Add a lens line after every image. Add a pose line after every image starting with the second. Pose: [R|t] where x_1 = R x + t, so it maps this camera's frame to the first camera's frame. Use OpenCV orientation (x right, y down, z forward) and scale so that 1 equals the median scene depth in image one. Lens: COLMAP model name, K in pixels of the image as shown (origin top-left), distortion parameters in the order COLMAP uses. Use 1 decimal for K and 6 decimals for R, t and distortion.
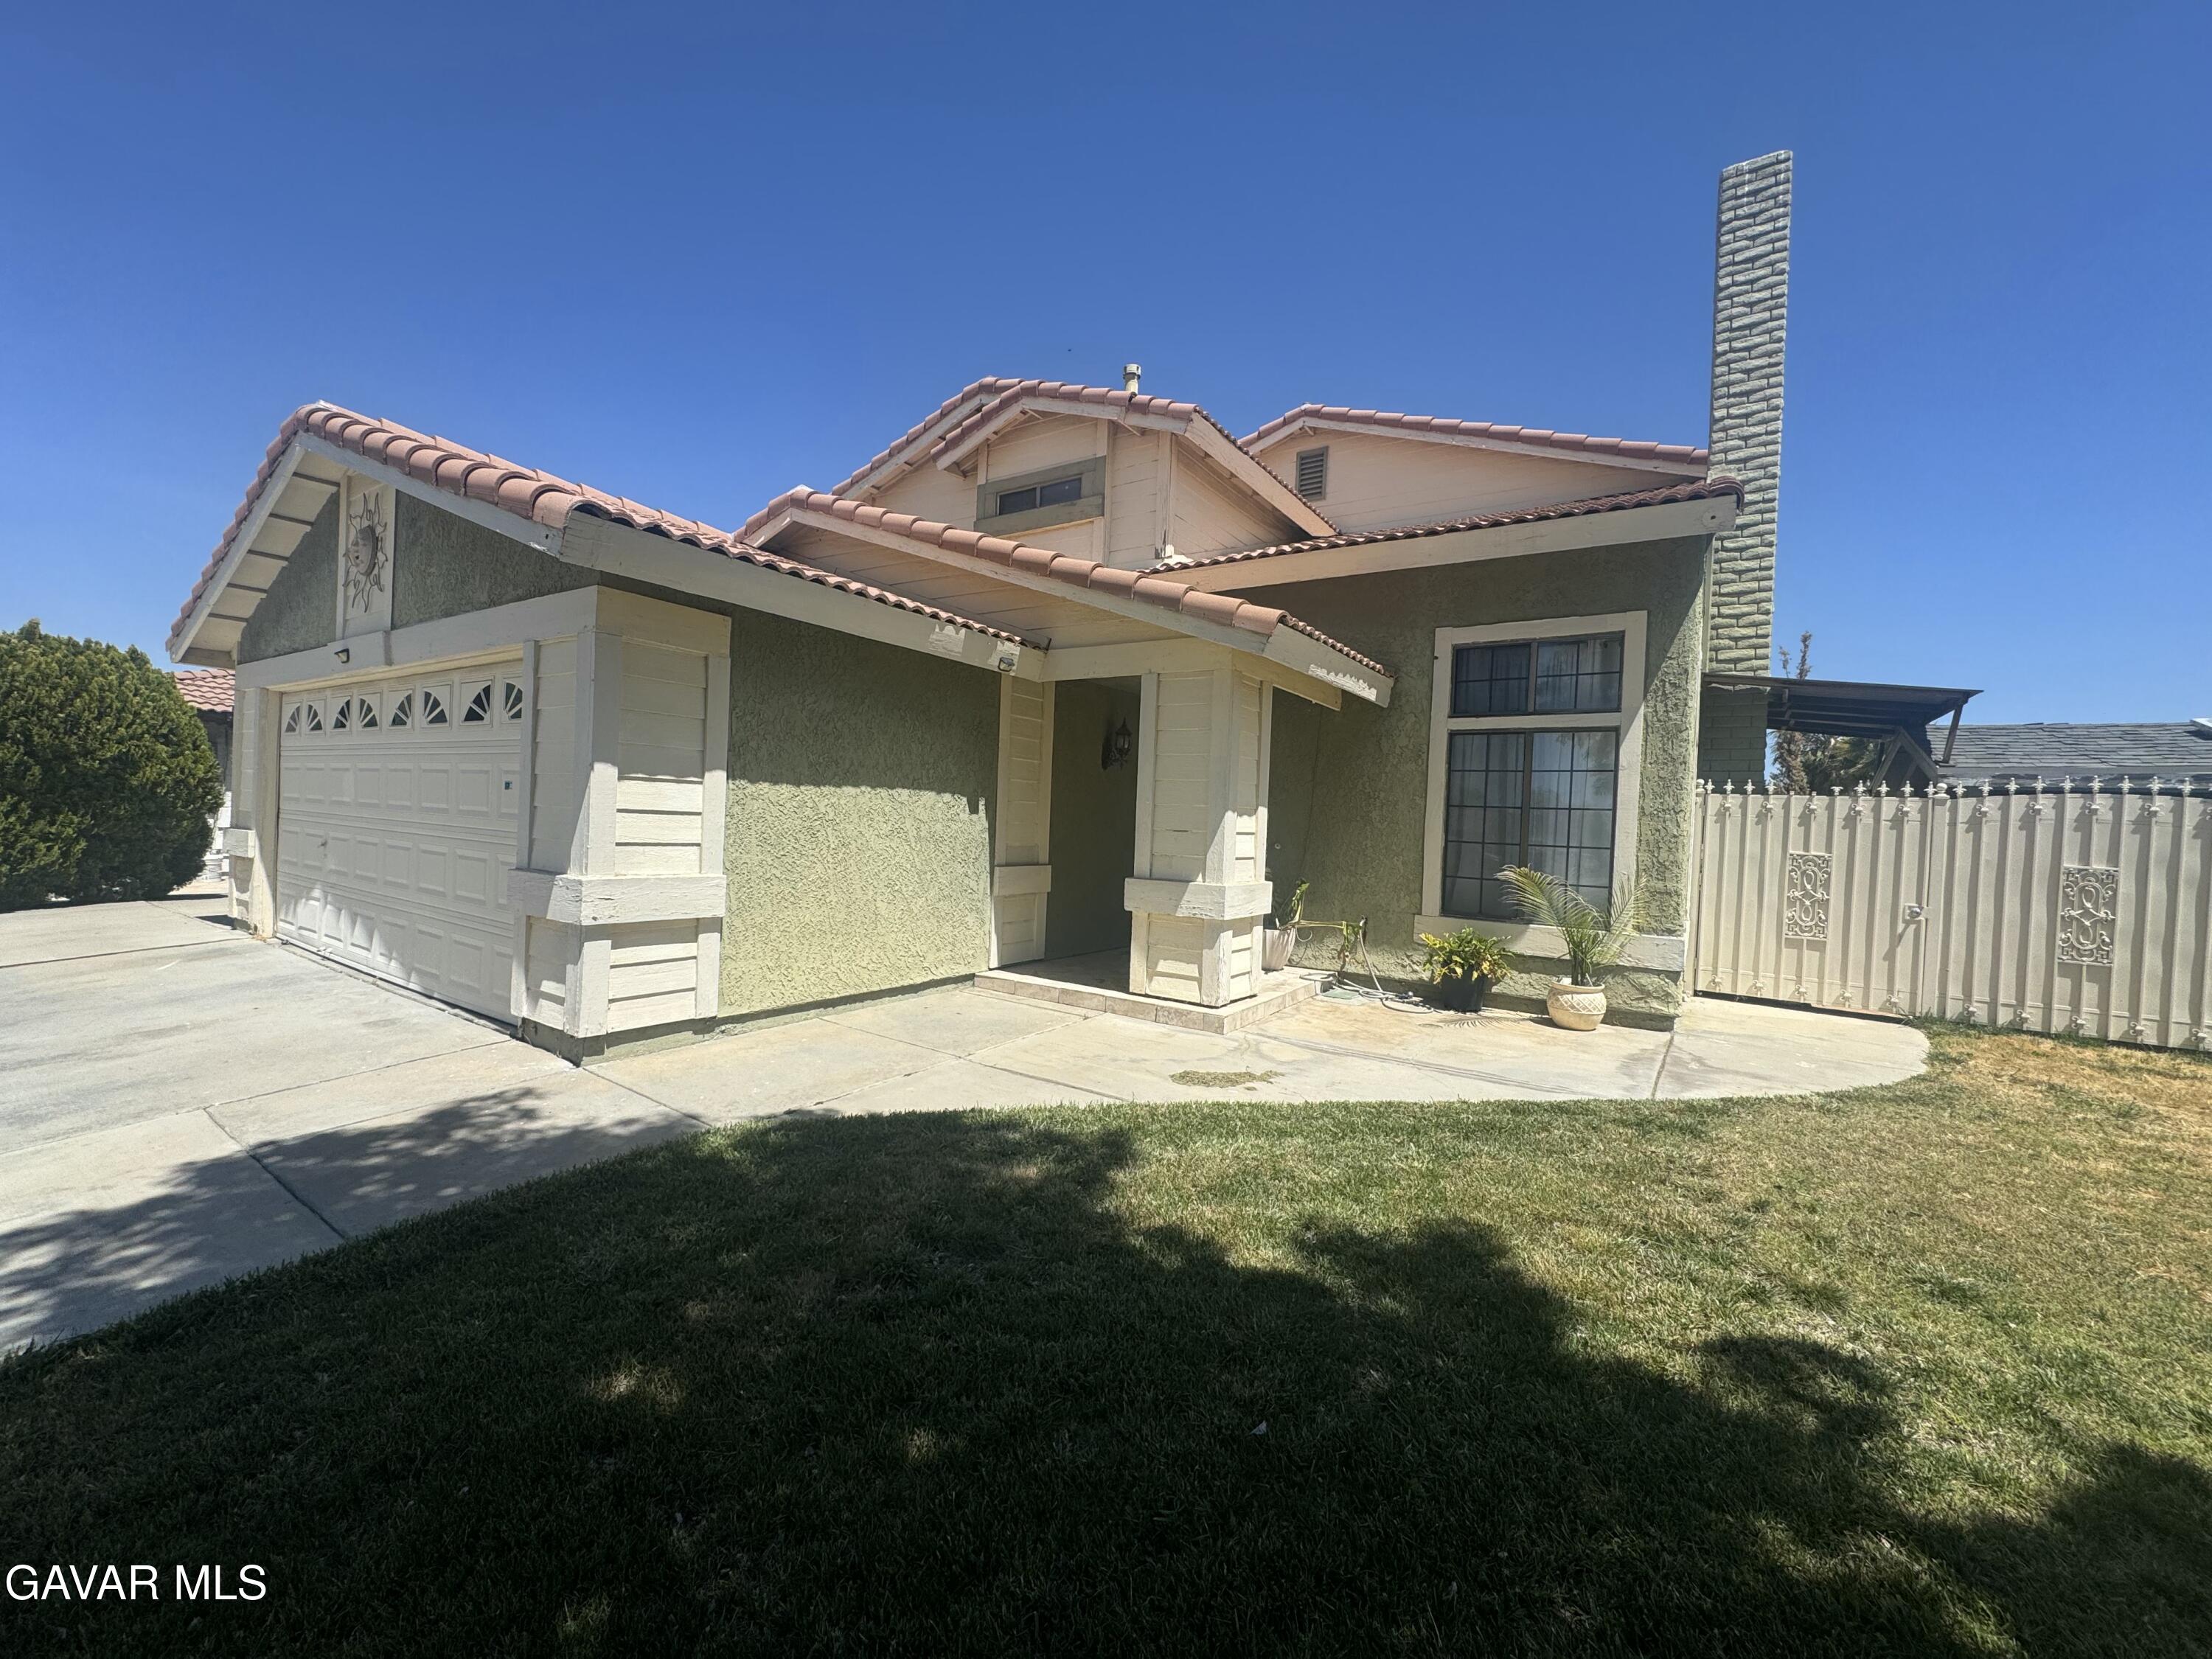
lens RADIAL K [[880.3, 0, 1106.0], [0, 880.3, 829.5], [0, 0, 1]] dist [-0.001404, -0.000483]
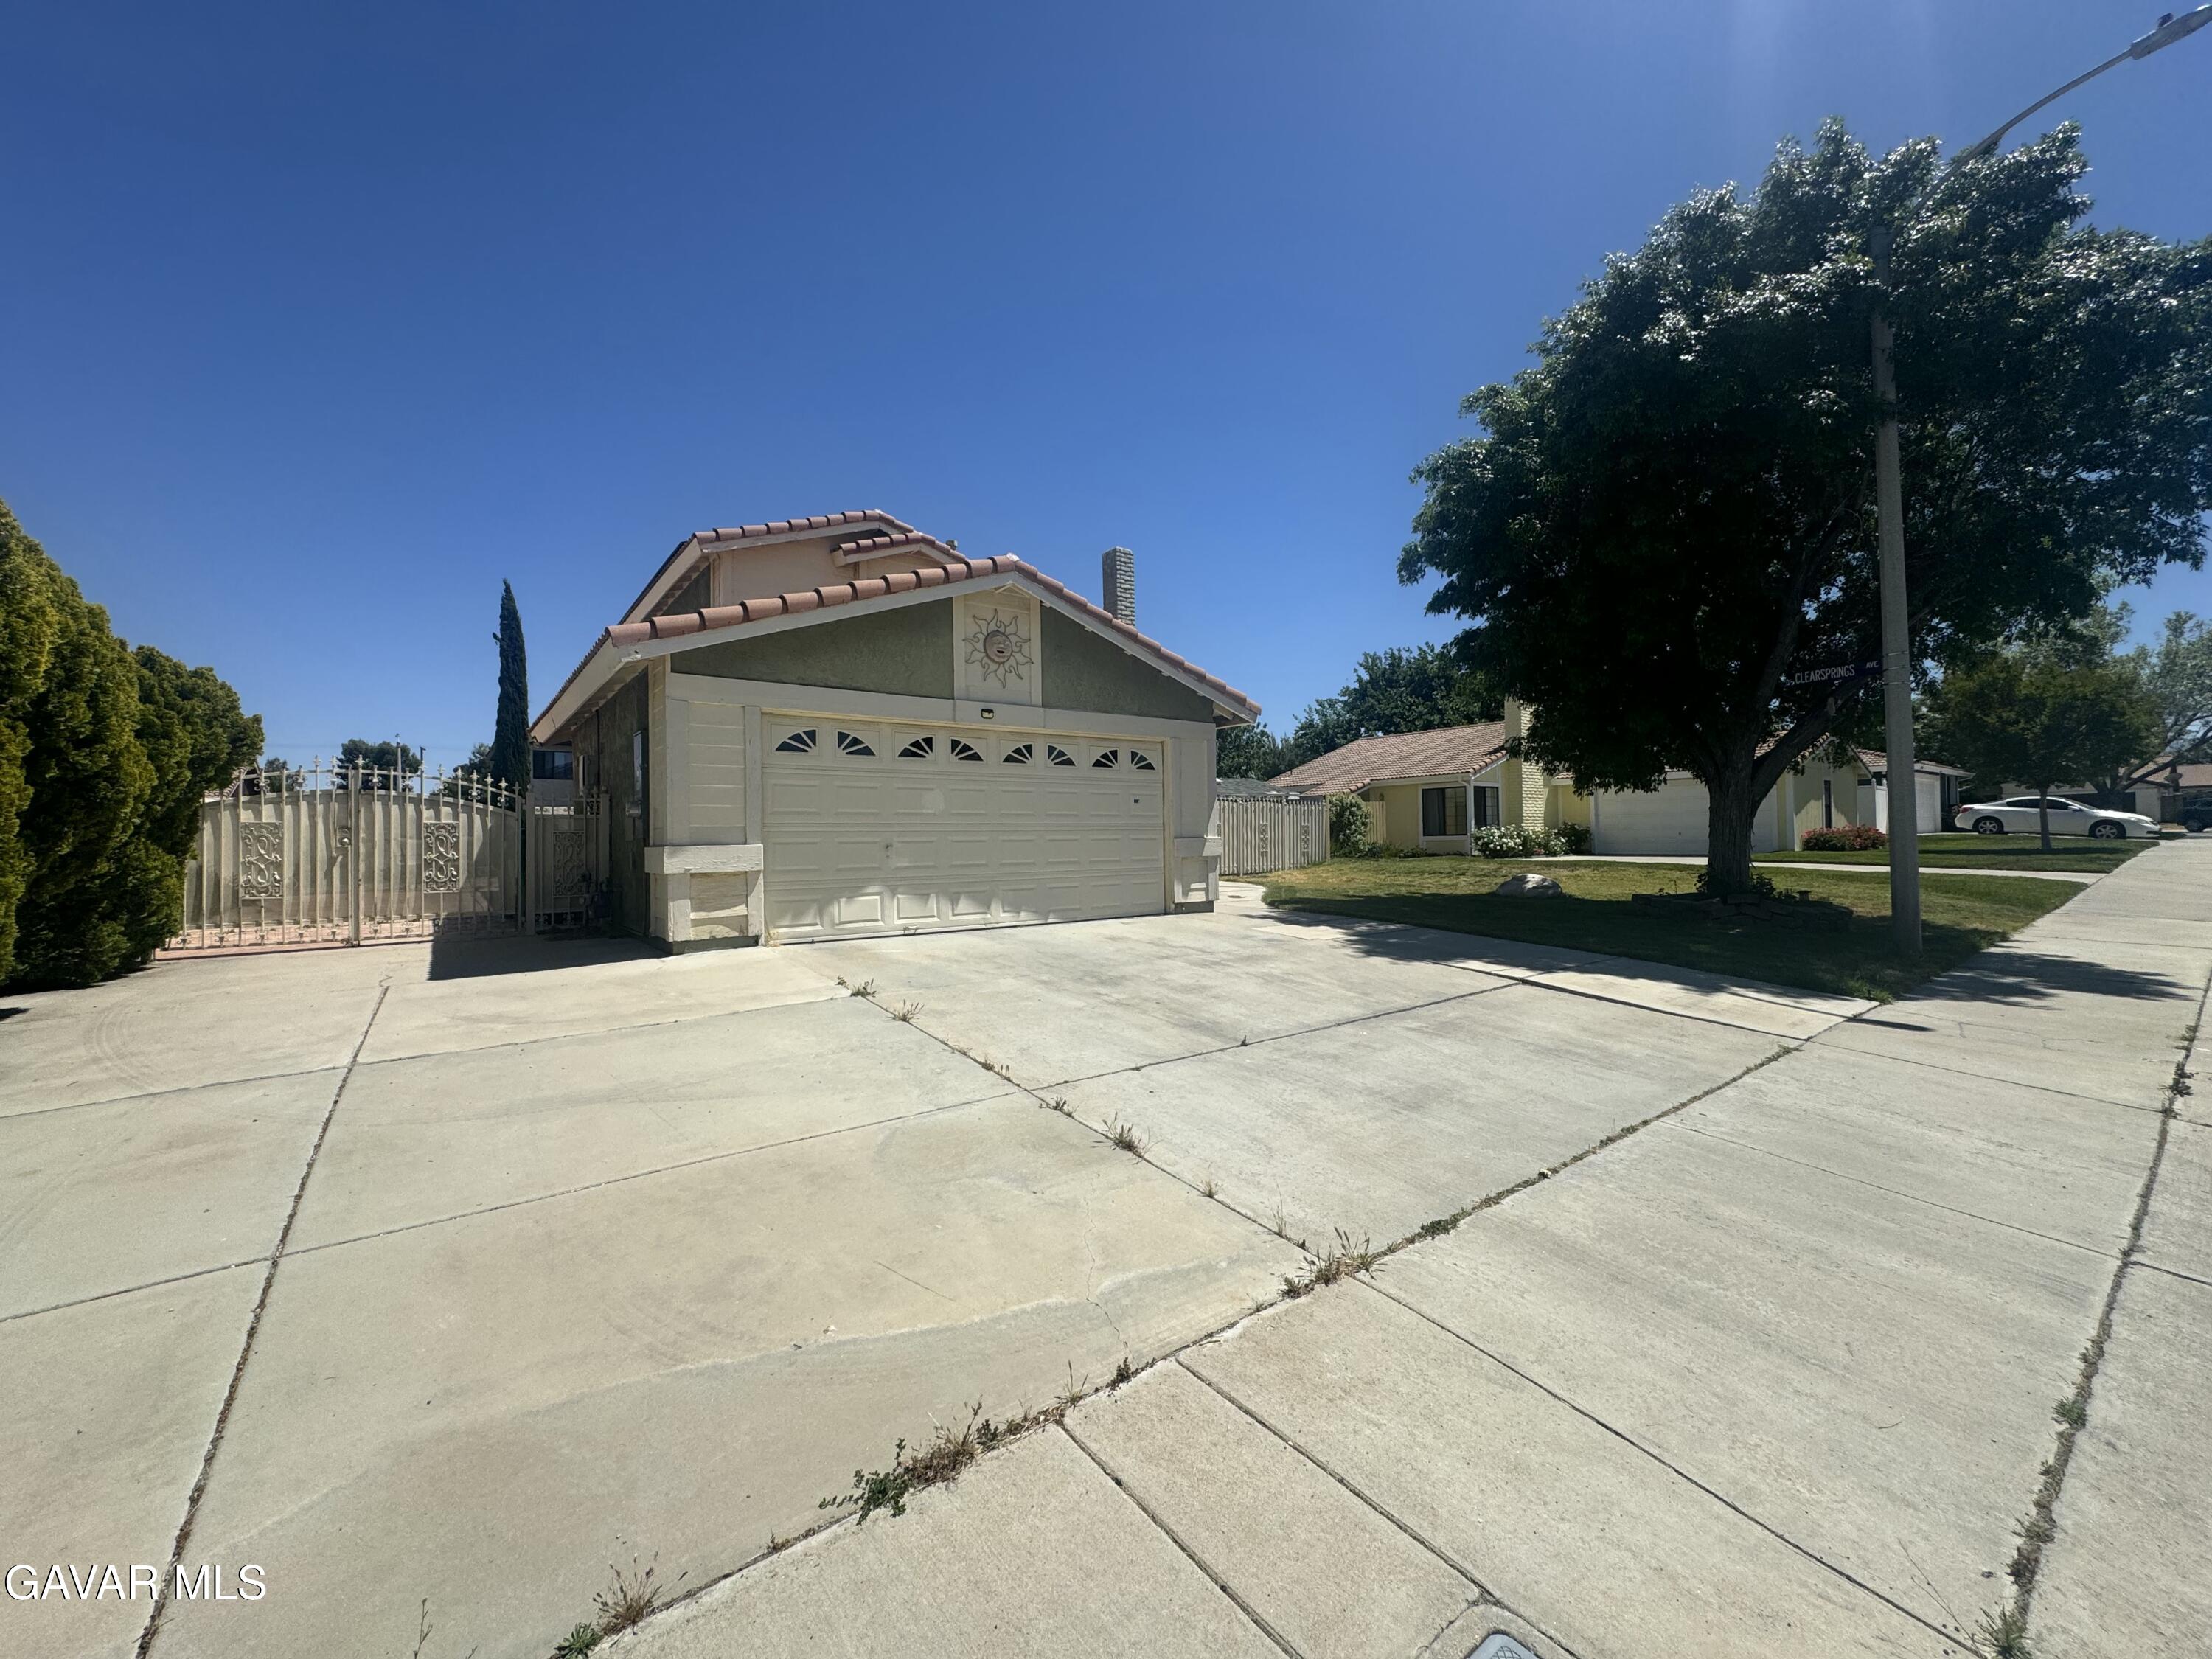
lens RADIAL K [[880.3, 0, 1106.0], [0, 880.3, 829.5], [0, 0, 1]] dist [-0.001404, -0.000483]
pose [[0.317636, -0.036032, 0.947528, -1.994957], [0.040395, 0.998885, 0.024443, -0.028048], [-0.947352, 0.030511, 0.318738, 0.310914]]
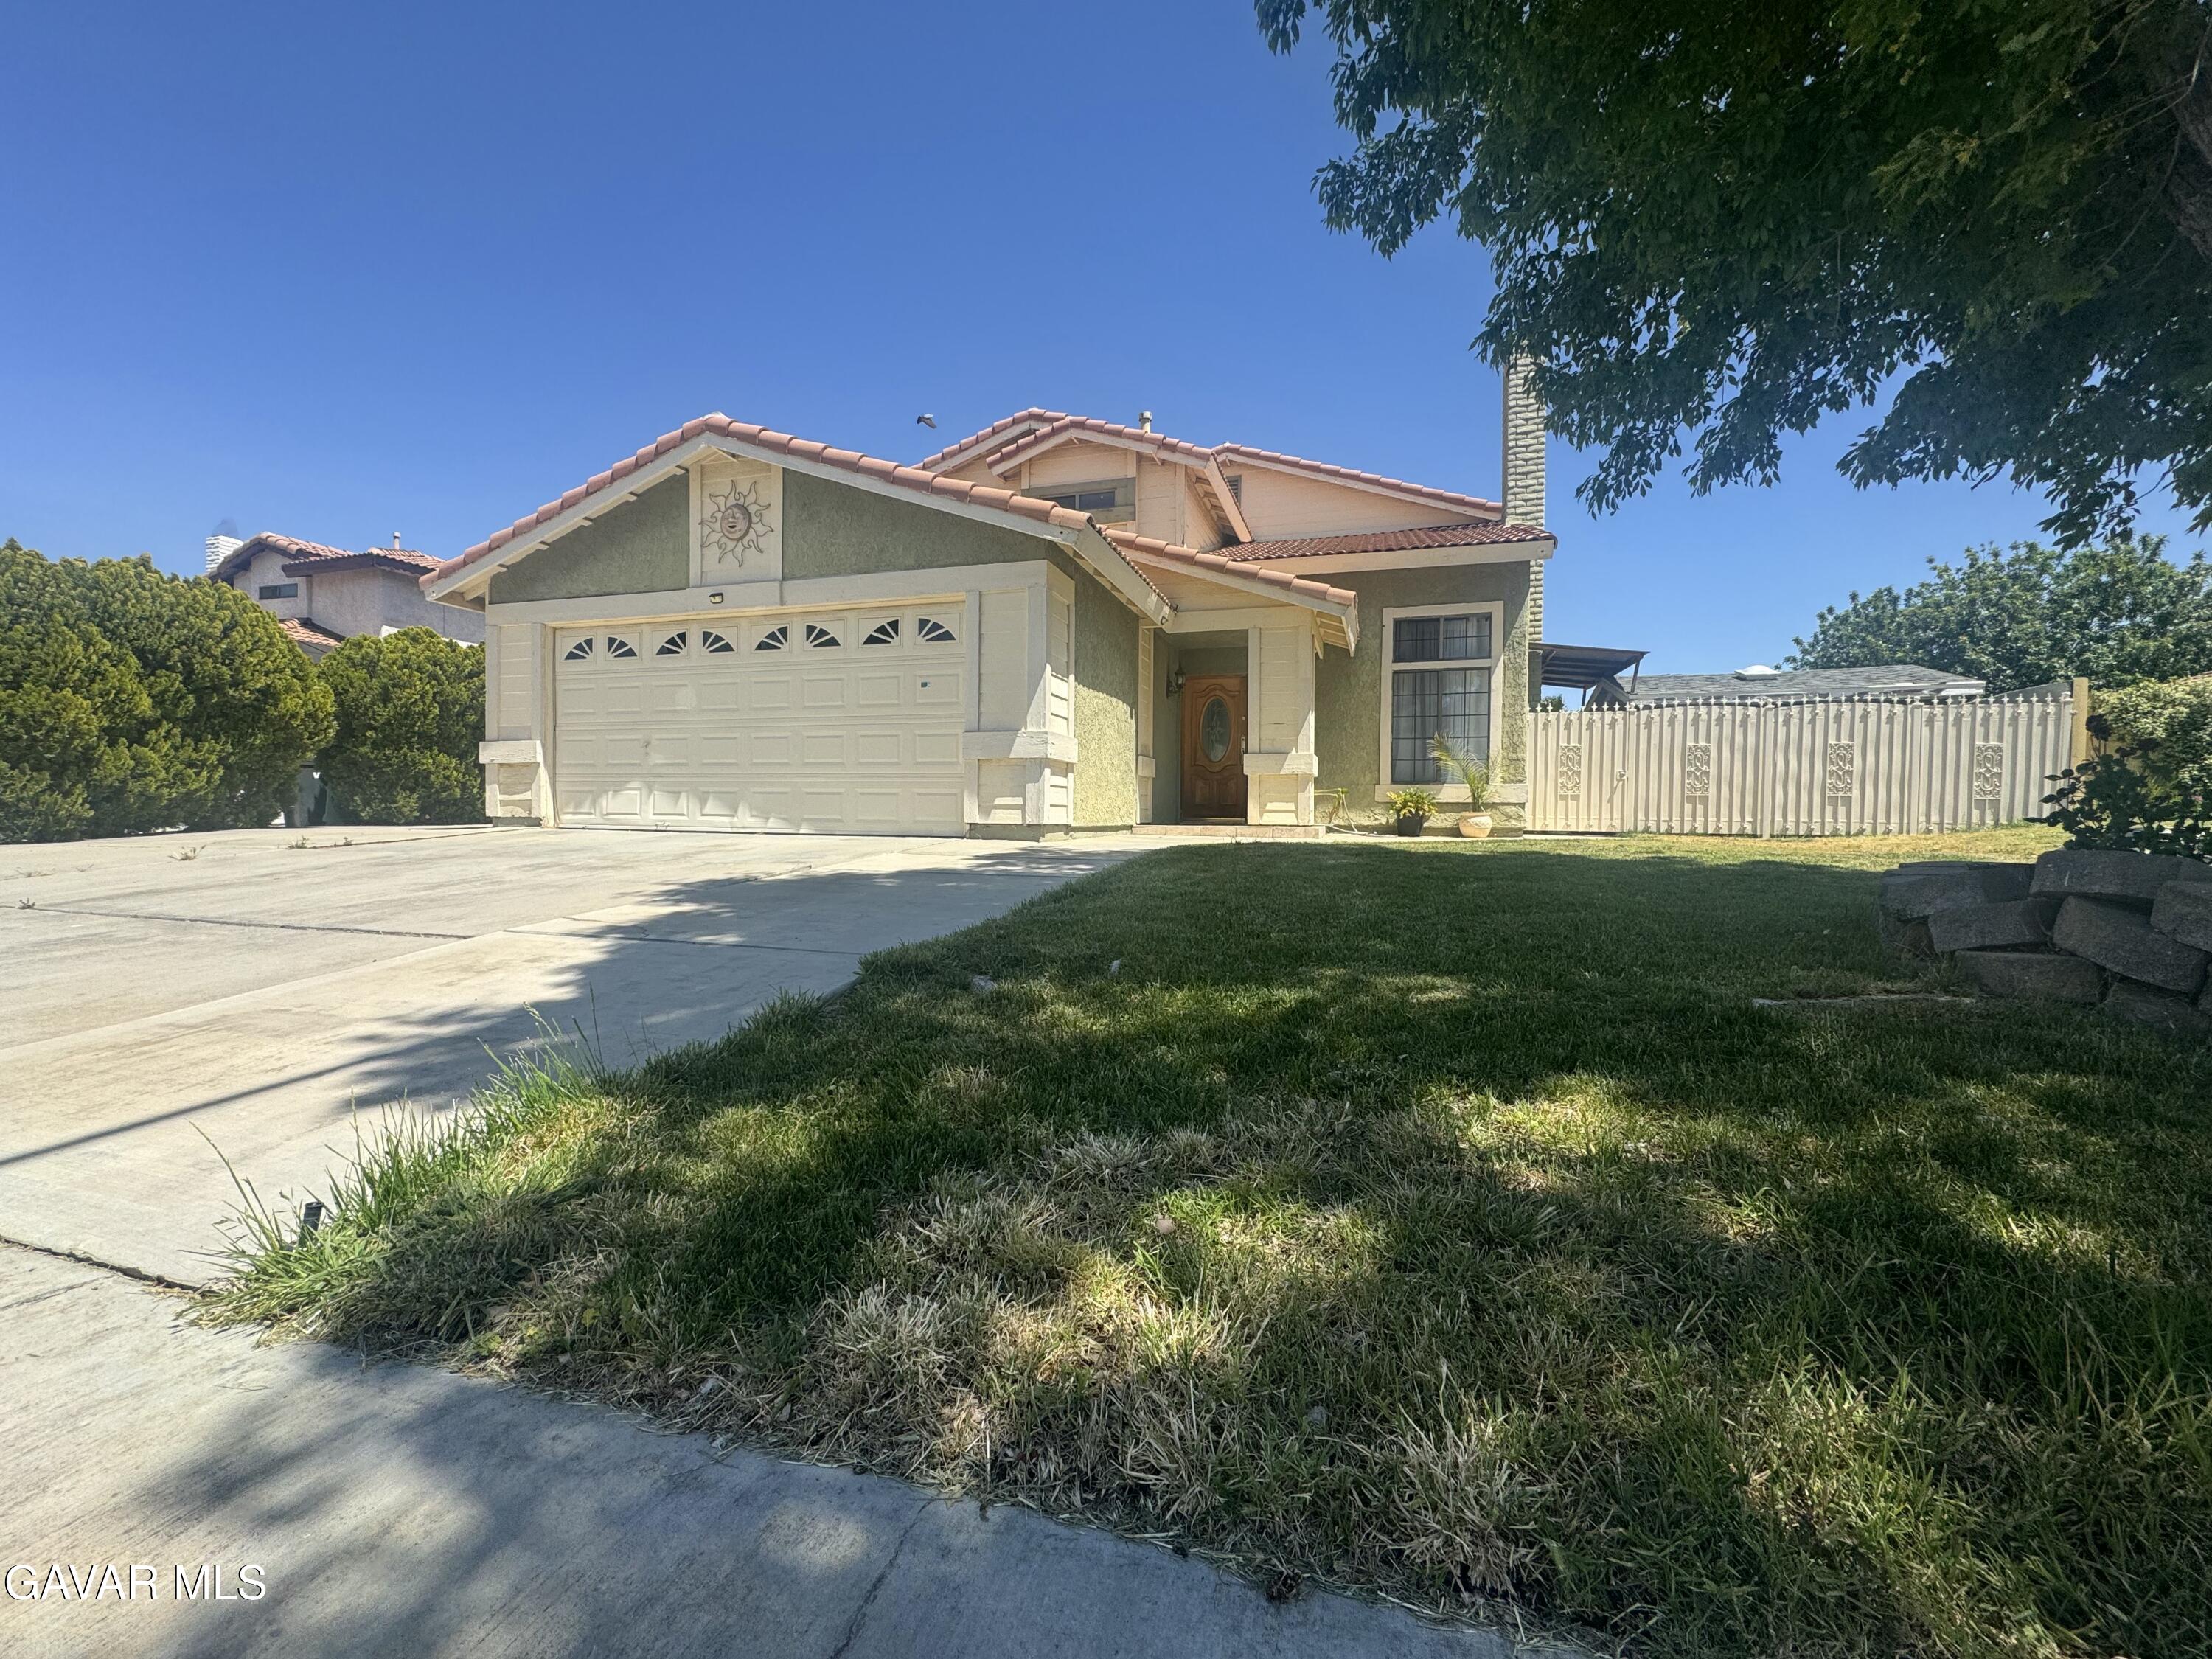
lens RADIAL K [[884.4, 0, 1110.2], [0, 884.4, 829.0], [0, 0, 1]] dist [-0.000272, 0.000085]
pose [[0.956872, -0.036885, 0.288157, -0.620605], [0.033556, 0.999301, 0.016487, 0.142428], [-0.288564, -0.006106, 0.957441, -0.441726]]
